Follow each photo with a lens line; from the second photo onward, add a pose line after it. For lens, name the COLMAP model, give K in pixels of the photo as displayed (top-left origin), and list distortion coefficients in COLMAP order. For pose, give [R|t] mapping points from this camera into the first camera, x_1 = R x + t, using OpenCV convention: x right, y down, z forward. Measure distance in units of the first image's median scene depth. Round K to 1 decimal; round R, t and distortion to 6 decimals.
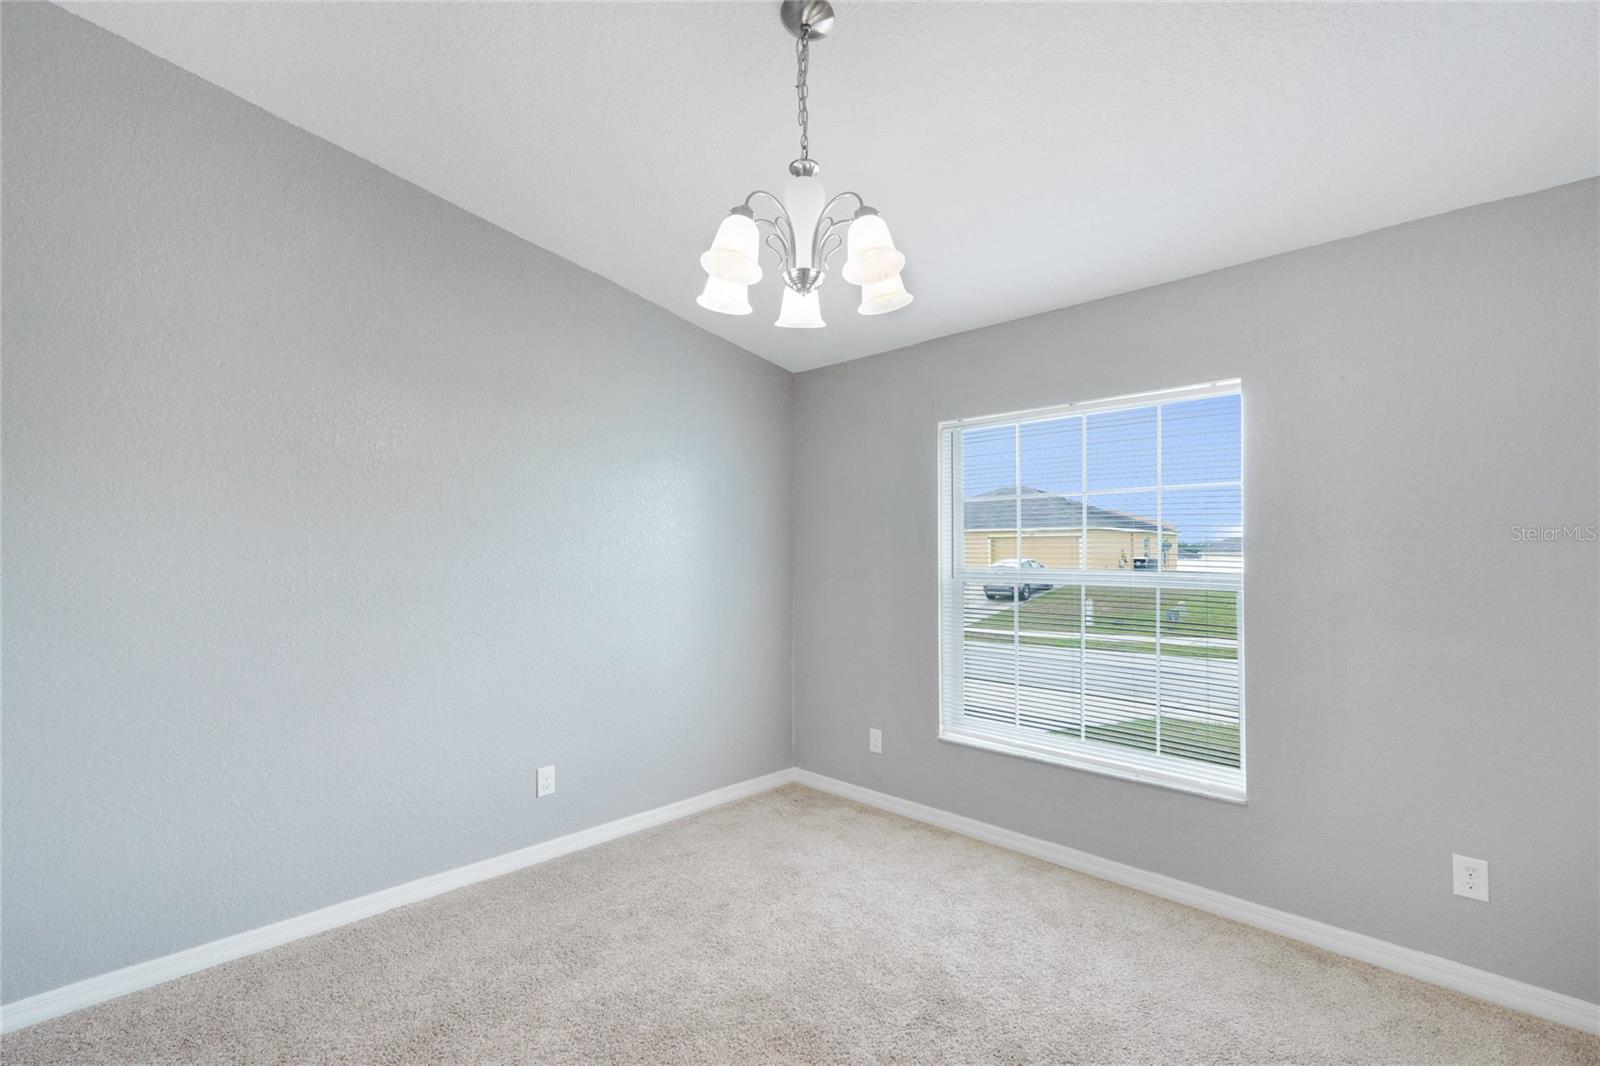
lens RADIAL K [[700.2, 0, 805.2], [0, 700.2, 542.8], [0, 0, 1]] dist [-0.000266, 0.000401]
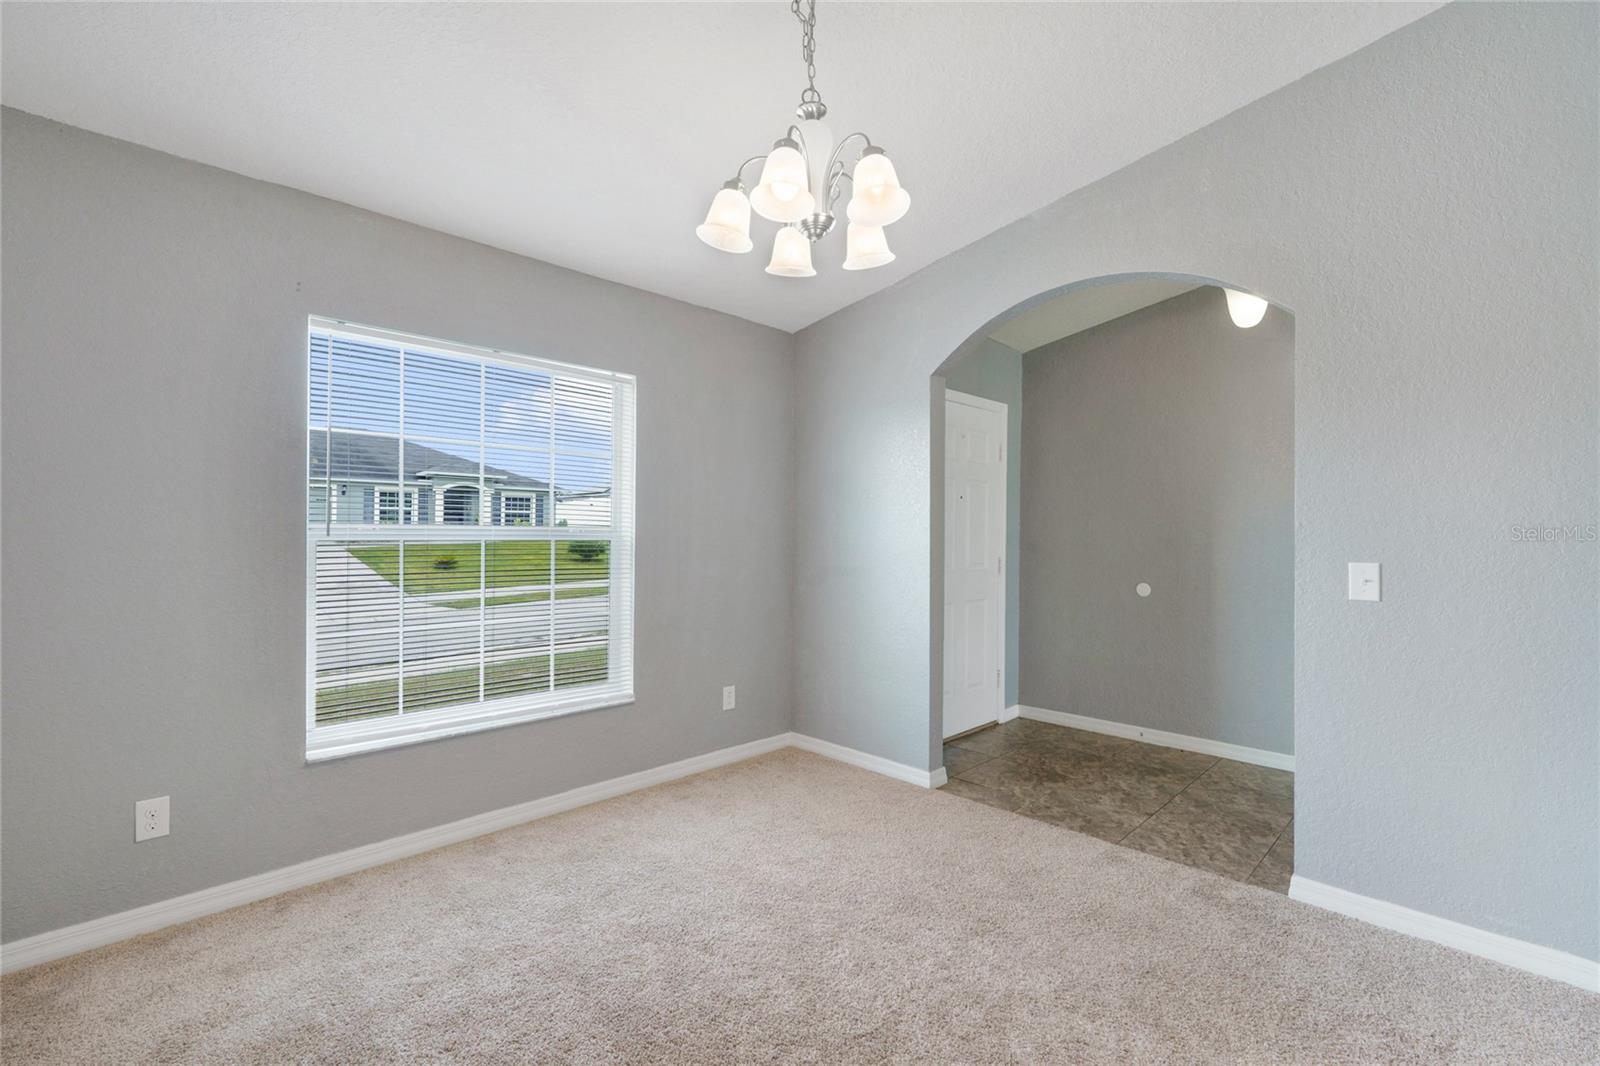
lens RADIAL K [[702.1, 0, 800.0], [0, 702.1, 533.0], [0, 0, 1]] dist [-0.001371, -0.000548]
pose [[0.003631, -0.013224, 0.999906, -0.662719], [-0.046055, 0.998849, 0.013377, 0.020681], [-0.998932, -0.046100, 0.003018, 0.663778]]
